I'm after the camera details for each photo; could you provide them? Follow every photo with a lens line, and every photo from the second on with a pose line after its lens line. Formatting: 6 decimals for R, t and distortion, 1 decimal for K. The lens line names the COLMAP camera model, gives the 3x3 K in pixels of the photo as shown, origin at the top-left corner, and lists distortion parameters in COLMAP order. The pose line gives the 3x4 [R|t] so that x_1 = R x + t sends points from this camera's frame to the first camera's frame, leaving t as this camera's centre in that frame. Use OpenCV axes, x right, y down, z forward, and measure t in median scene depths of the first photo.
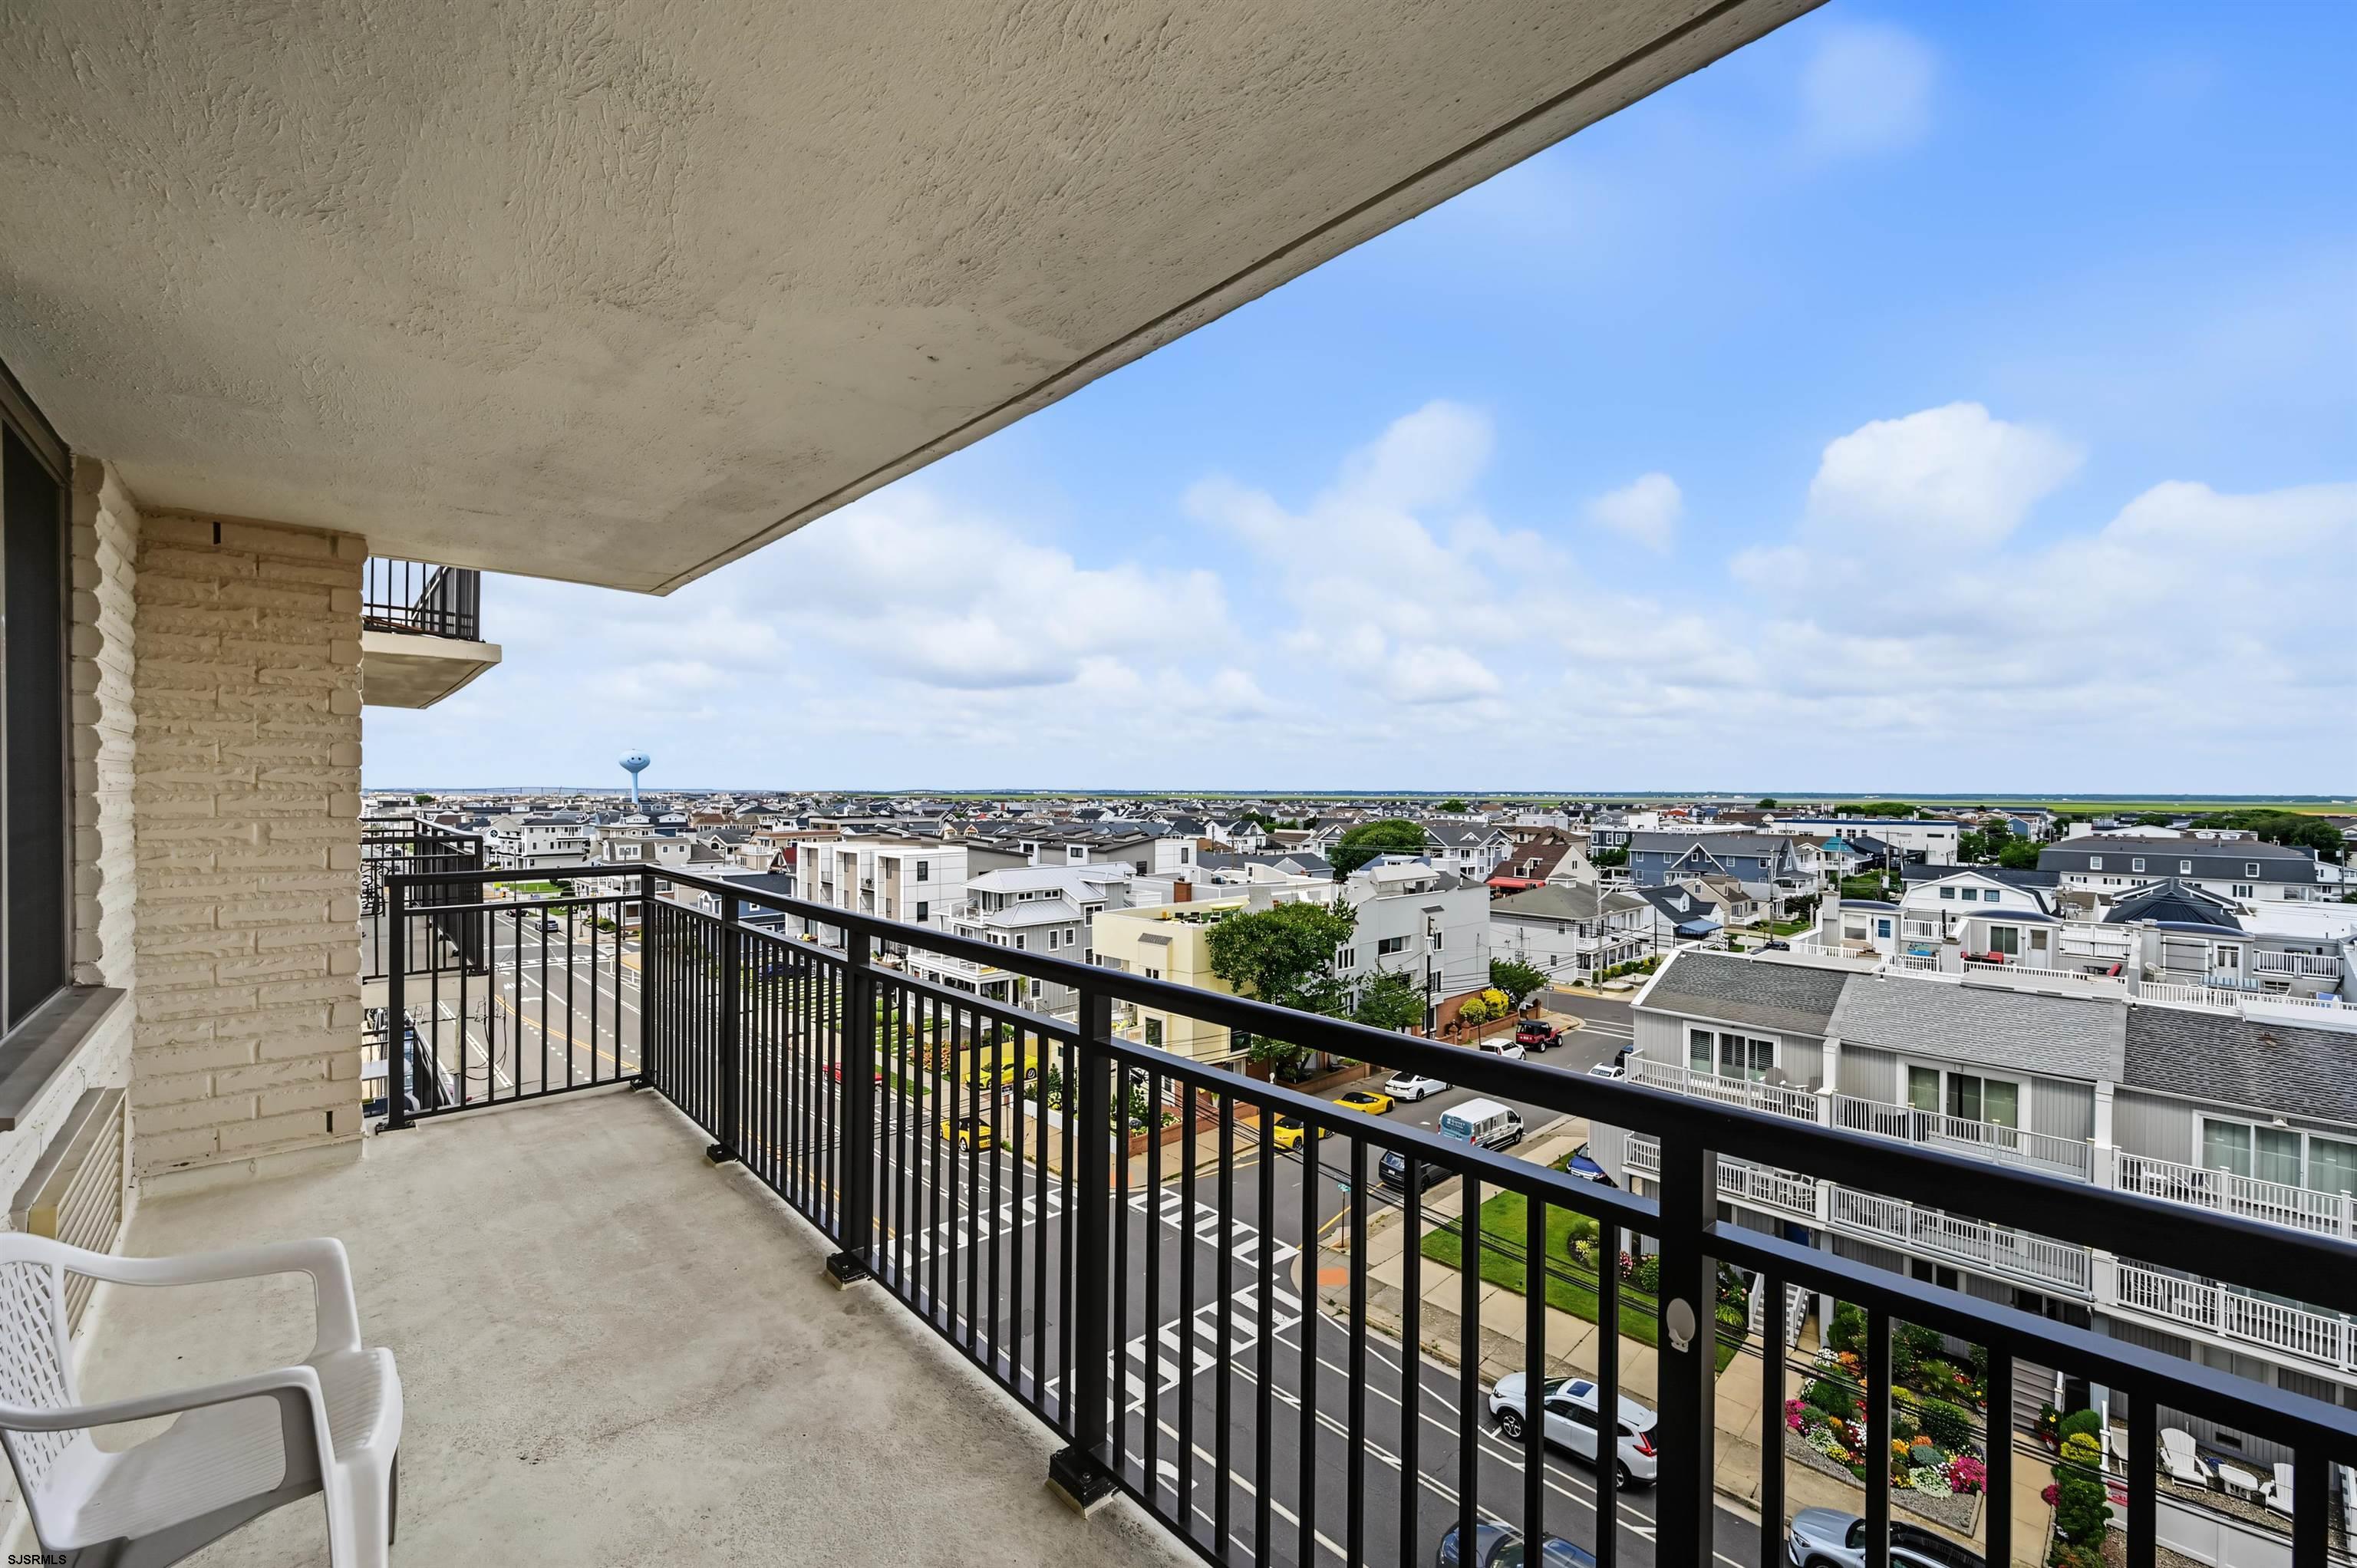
lens RADIAL K [[938.2, 0, 1187.1], [0, 938.2, 800.7], [0, 0, 1]] dist [-0.002668, 0.000861]
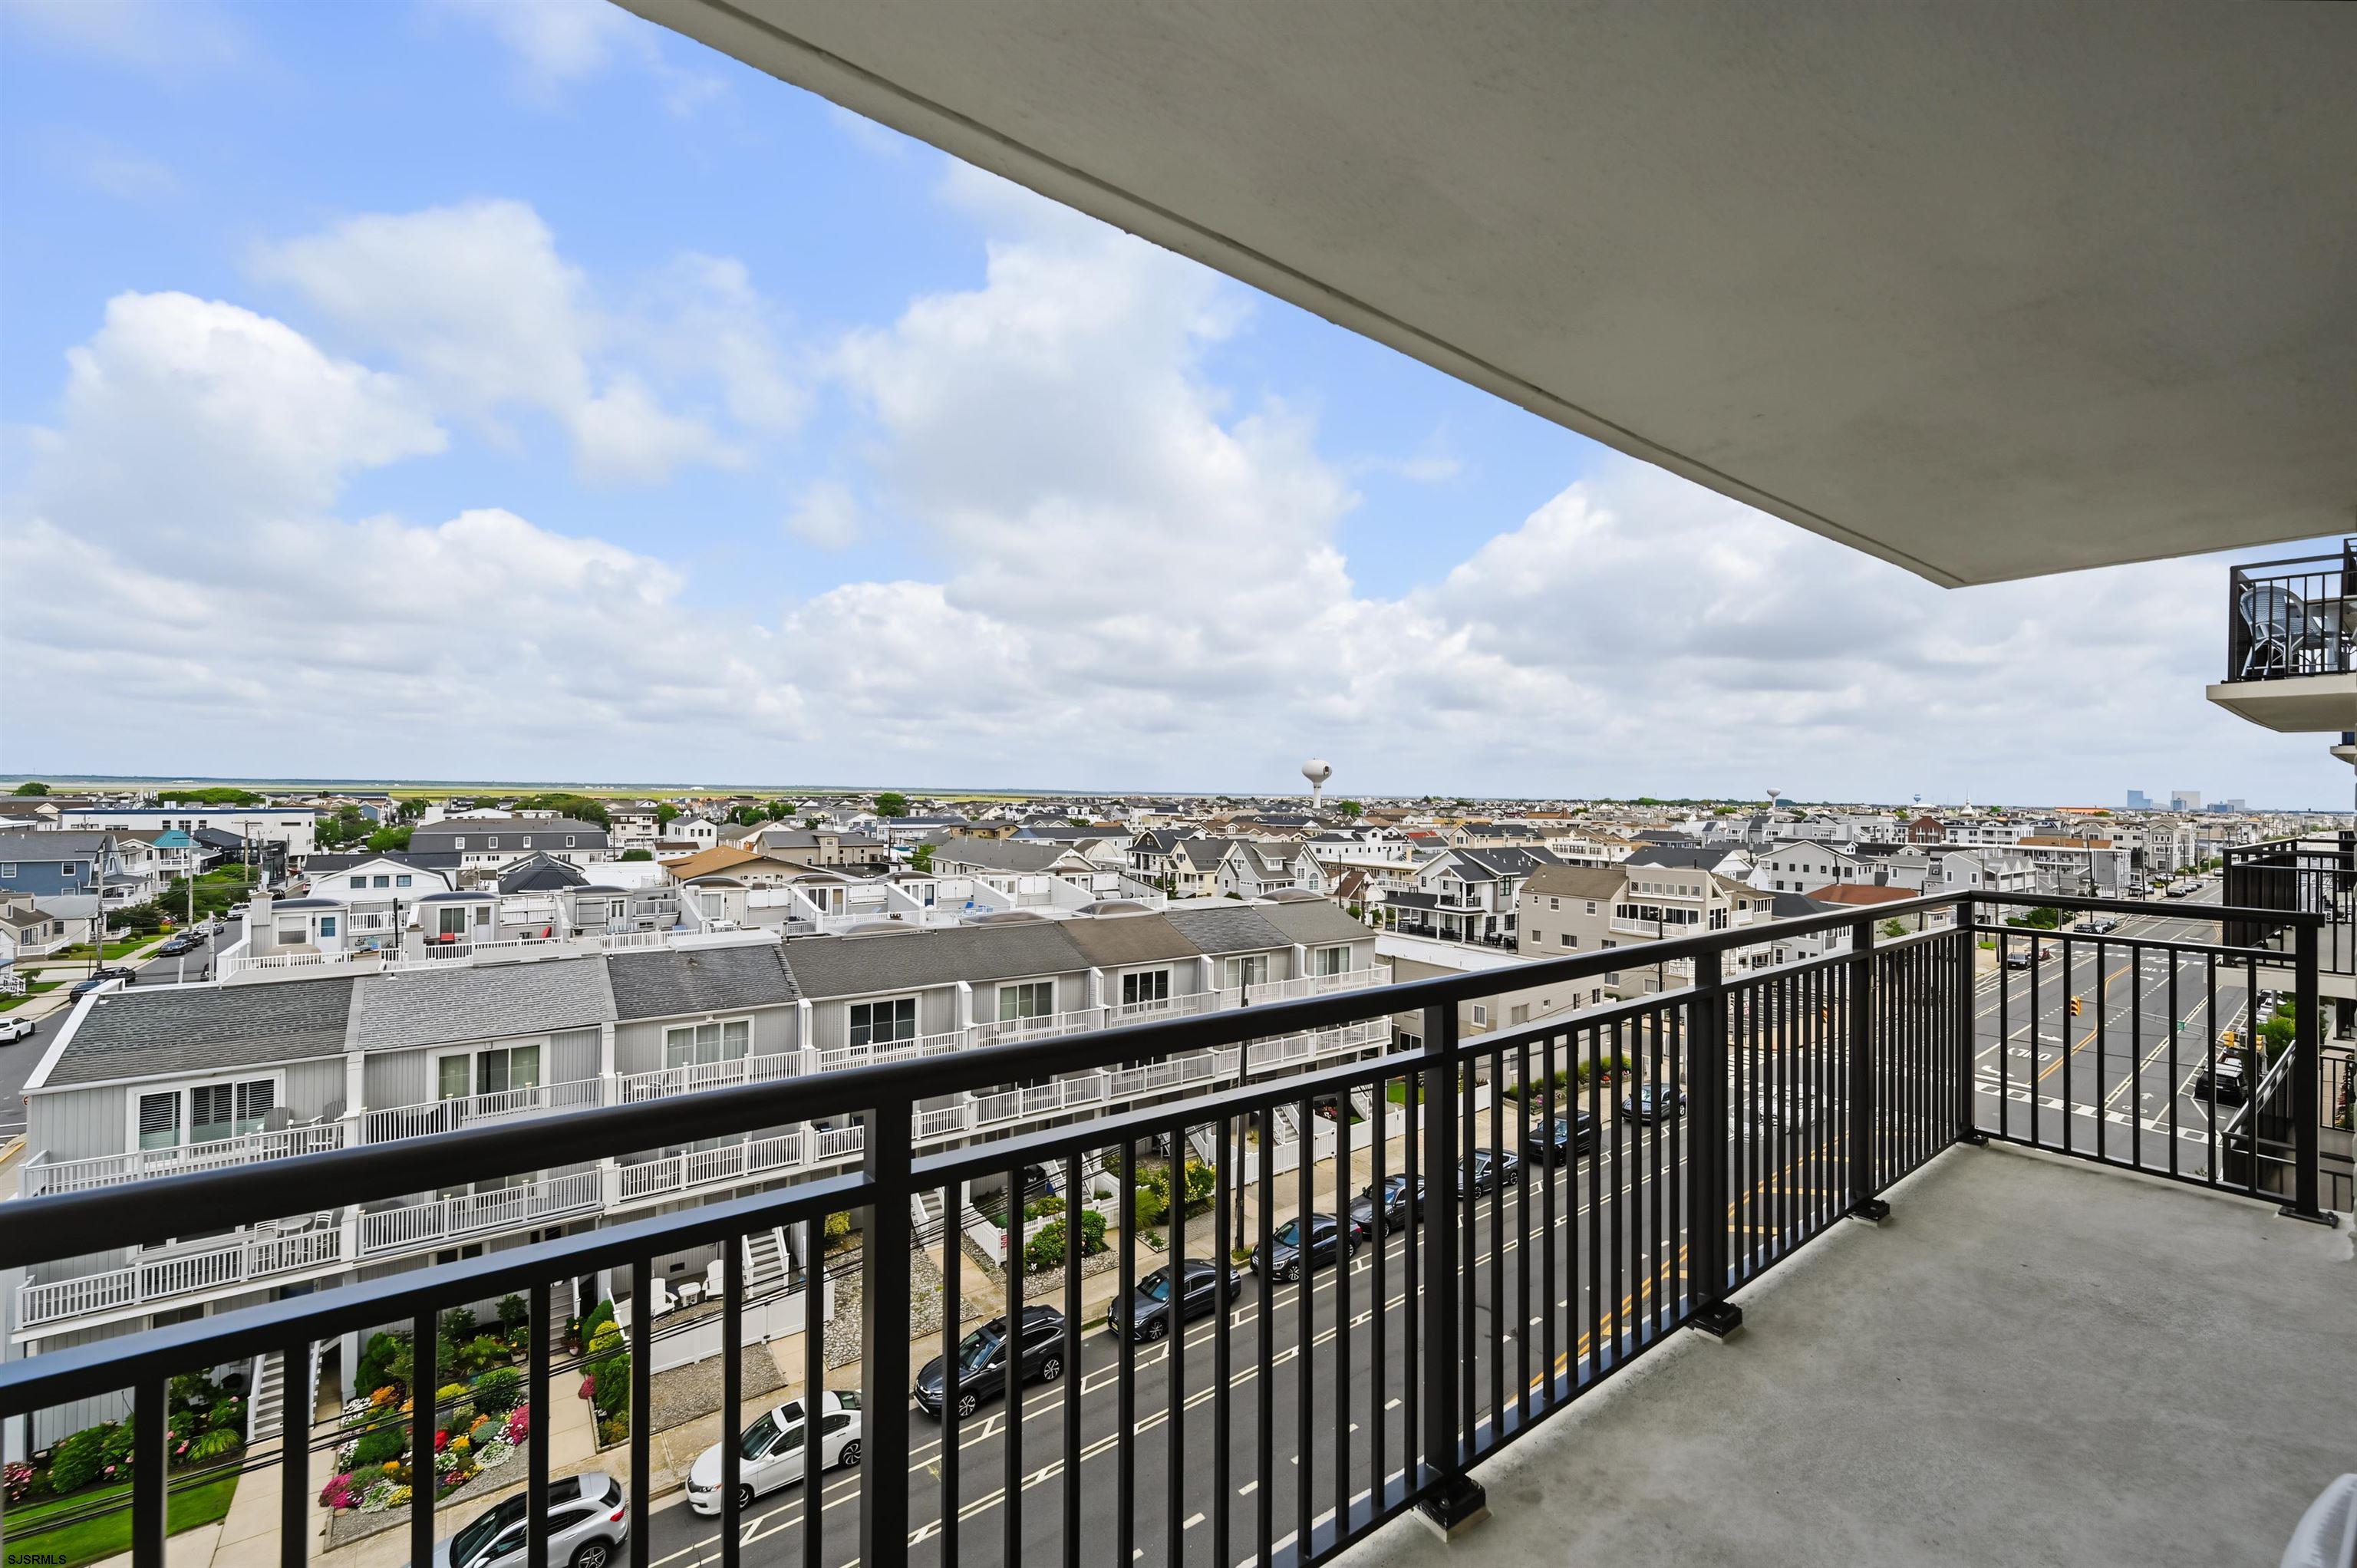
lens RADIAL K [[938.2, 0, 1187.5], [0, 938.2, 798.3], [0, 0, 1]] dist [-0.002668, 0.000861]
pose [[0.121837, -0.011463, 0.992484, -0.072076], [-0.001978, 0.999929, 0.011792, -0.001341], [-0.992548, -0.003400, 0.121805, 0.075142]]
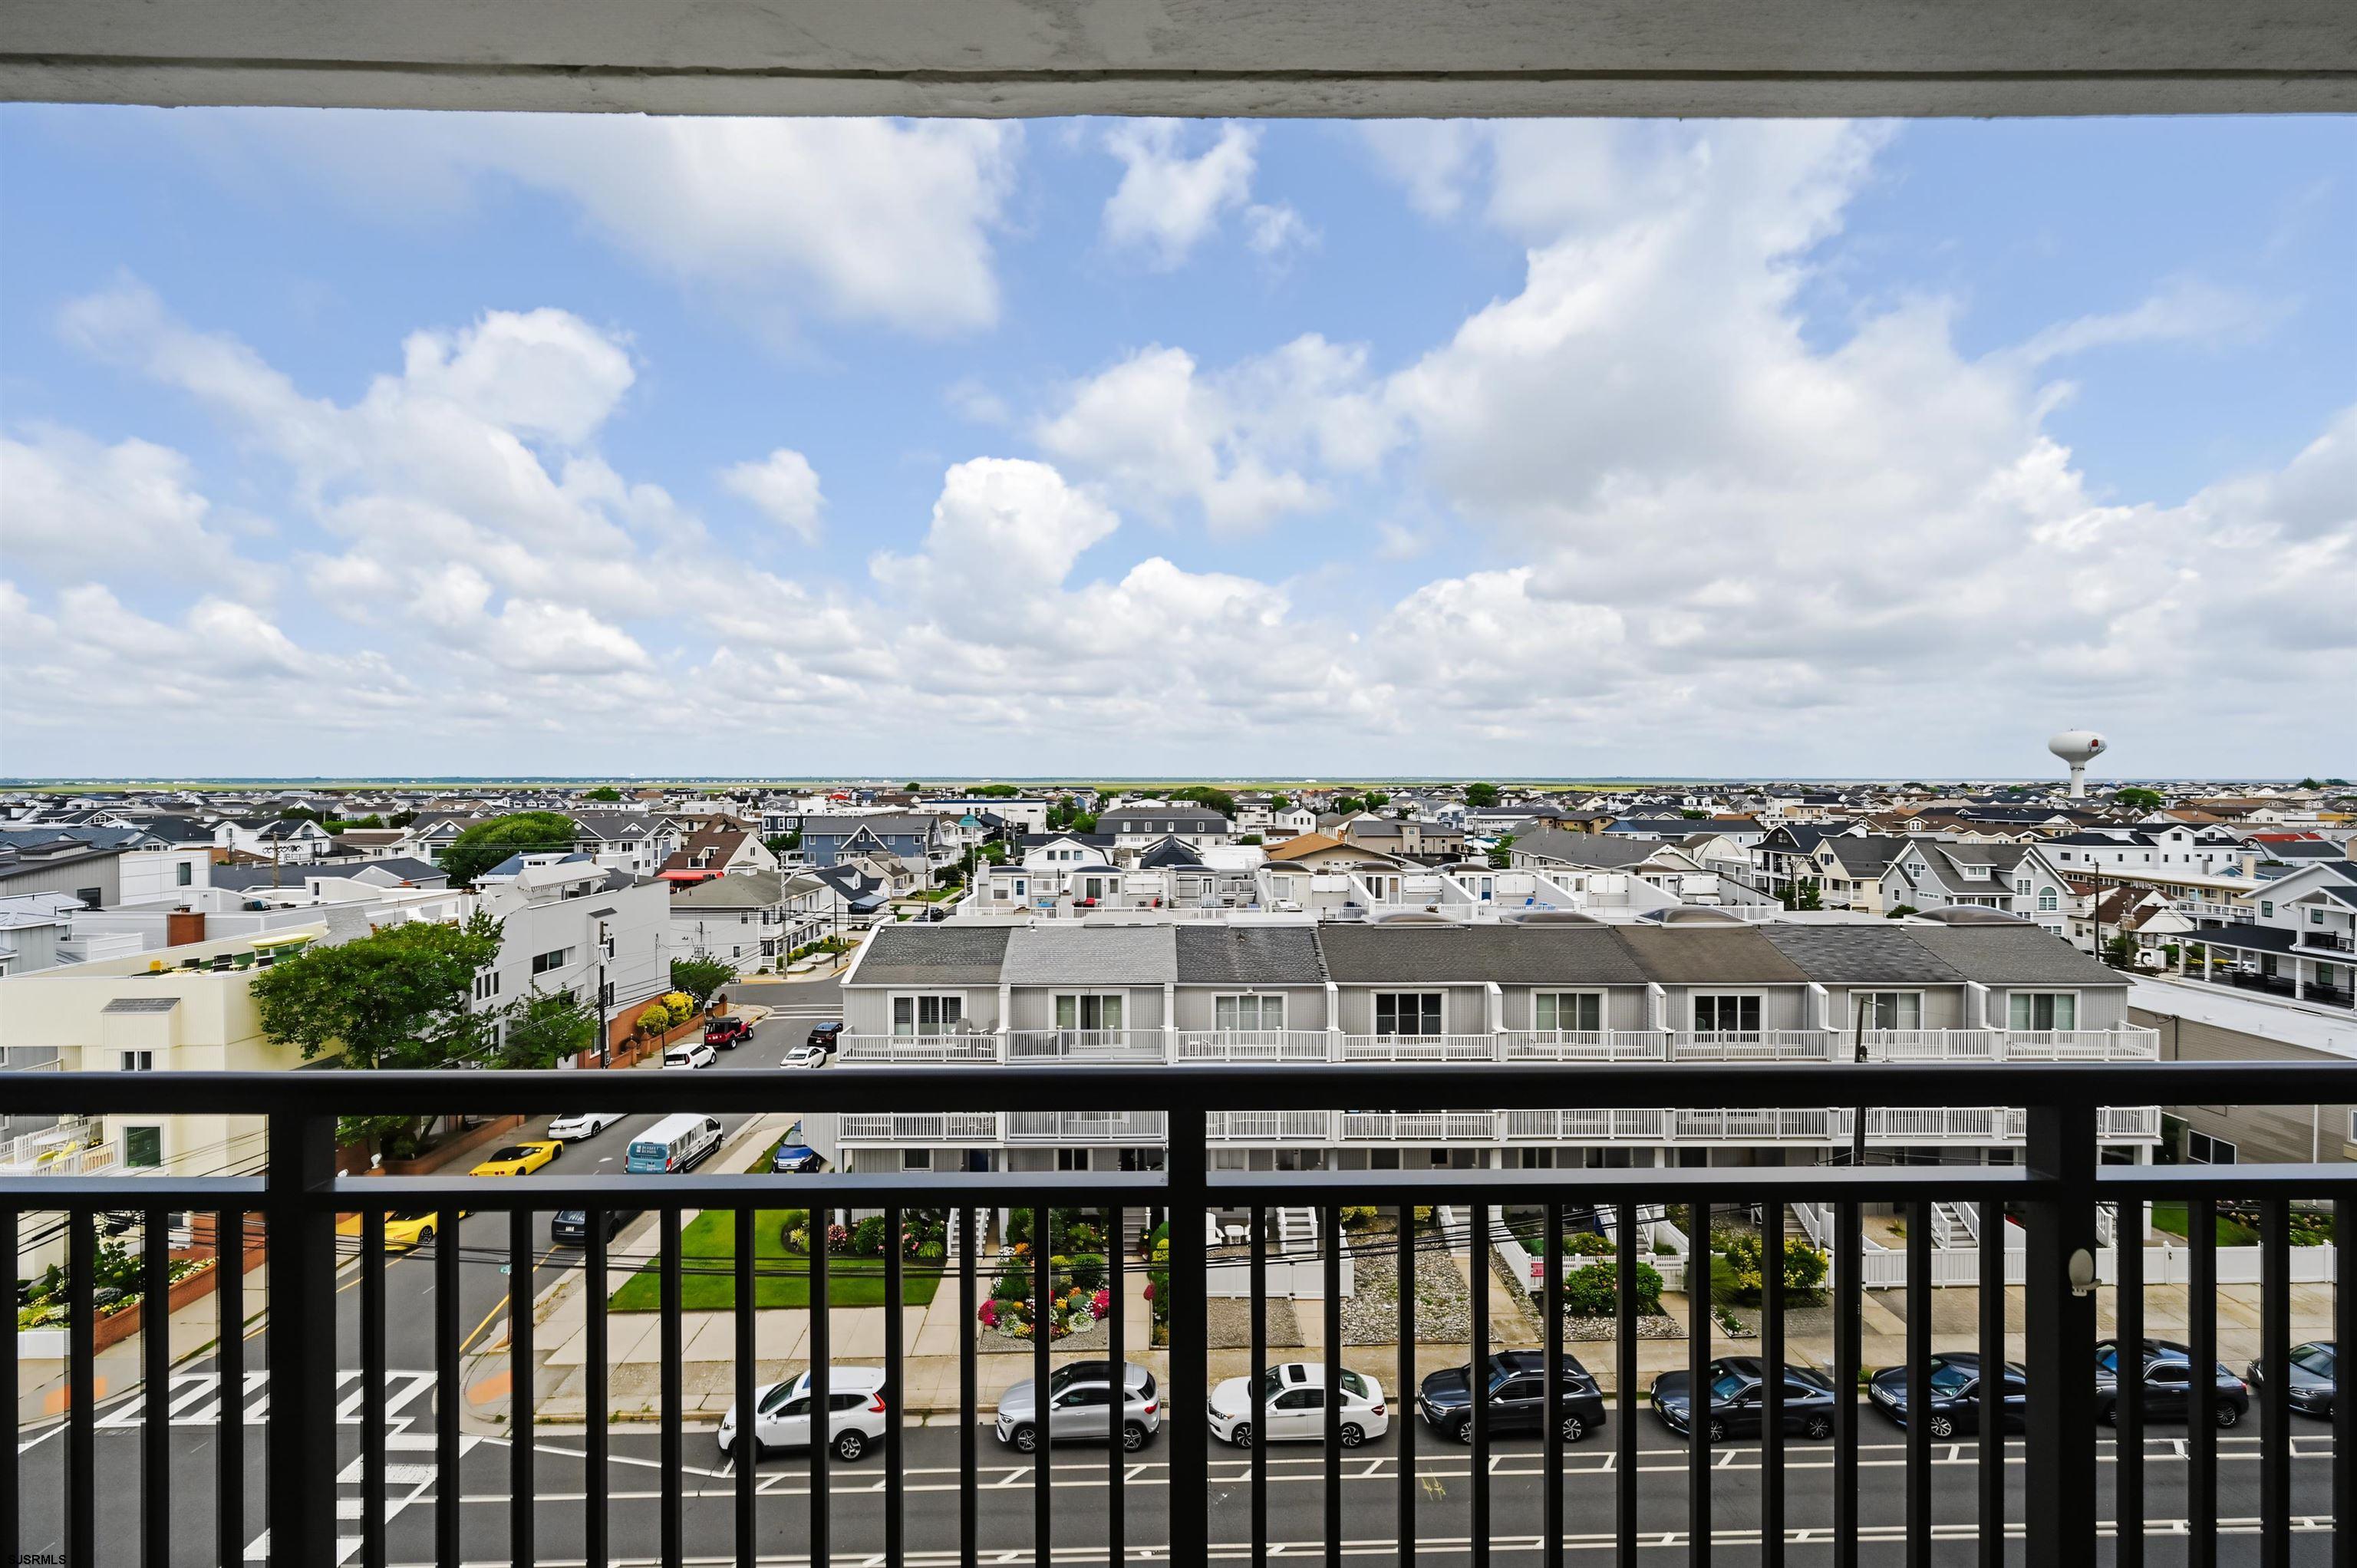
lens RADIAL K [[938.2, 0, 1168.1], [0, 938.2, 784.5], [0, 0, 1]] dist [-0.002668, 0.000861]
pose [[0.680623, -0.010716, 0.732555, -0.028850], [0.011855, 0.999923, 0.003613, -0.001766], [-0.732538, 0.006226, 0.680698, 0.027037]]
